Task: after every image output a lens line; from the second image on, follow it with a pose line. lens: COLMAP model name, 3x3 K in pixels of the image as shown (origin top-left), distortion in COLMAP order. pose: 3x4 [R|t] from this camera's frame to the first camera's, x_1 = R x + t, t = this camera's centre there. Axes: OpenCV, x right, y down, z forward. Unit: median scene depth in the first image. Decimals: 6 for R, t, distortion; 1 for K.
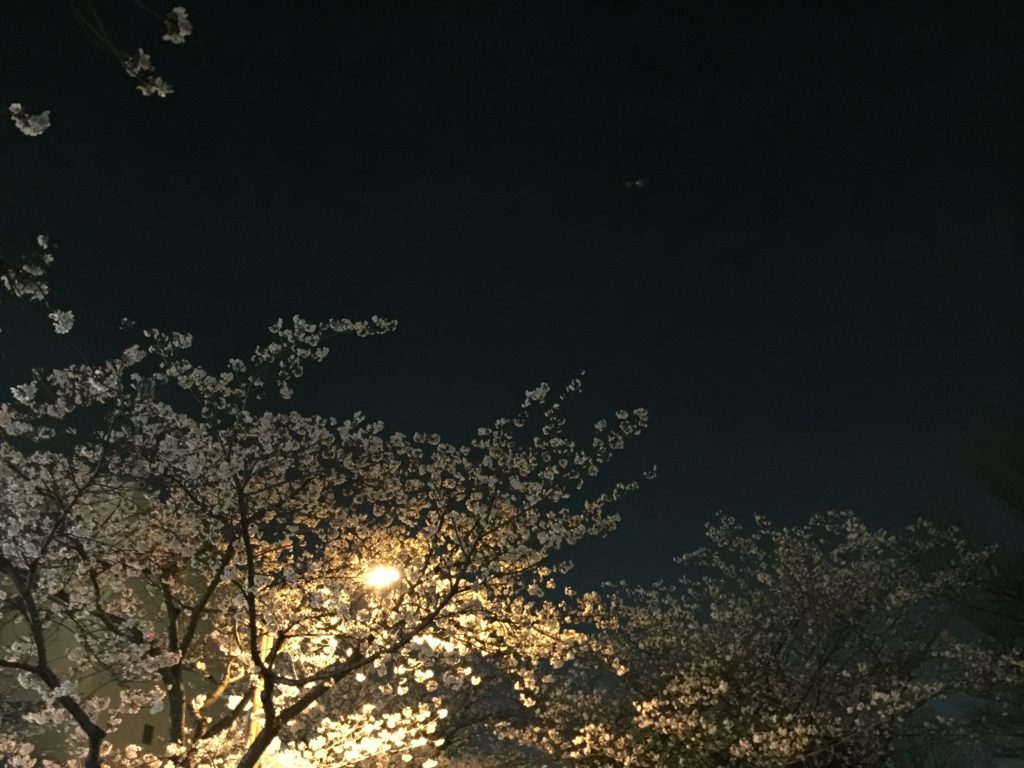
lens RADIAL K [[881.8, 0, 512.0], [0, 881.8, 384.0], [0, 0, 1]] dist [0.075313, -0.102016]
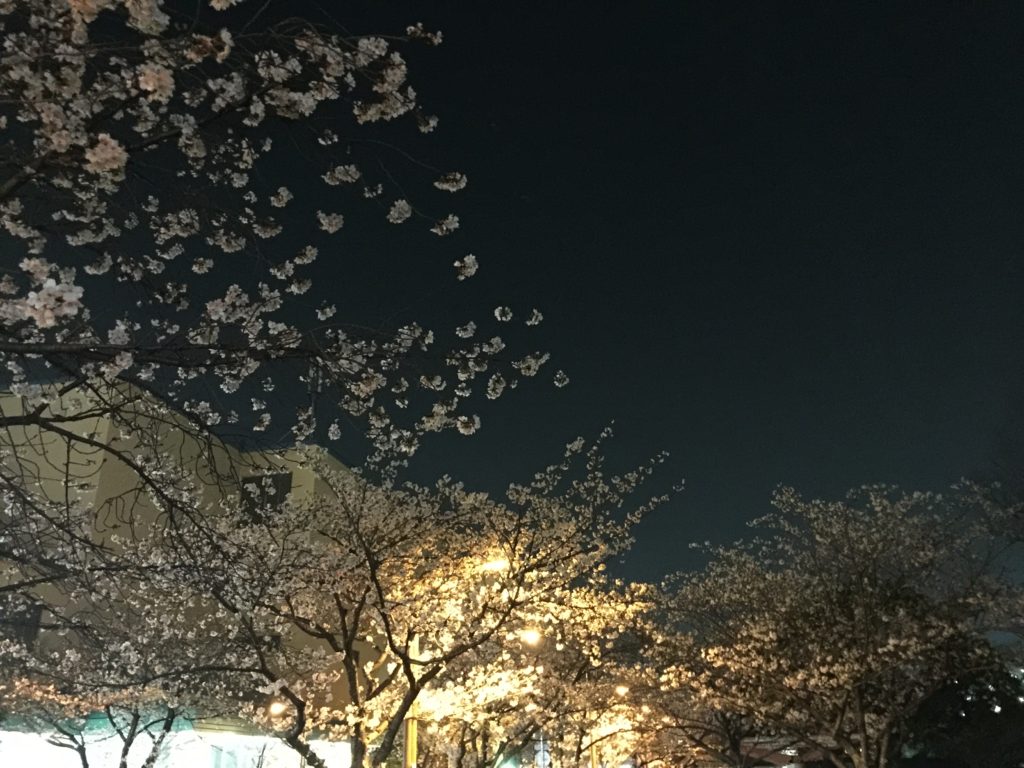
lens RADIAL K [[881.8, 0, 512.0], [0, 881.8, 384.0], [0, 0, 1]] dist [0.075313, -0.102016]
pose [[0.979269, -0.087514, -0.182684, 0.171184], [0.104489, 0.990848, 0.085451, -0.188766], [0.173534, -0.102768, 0.979451, -0.302800]]
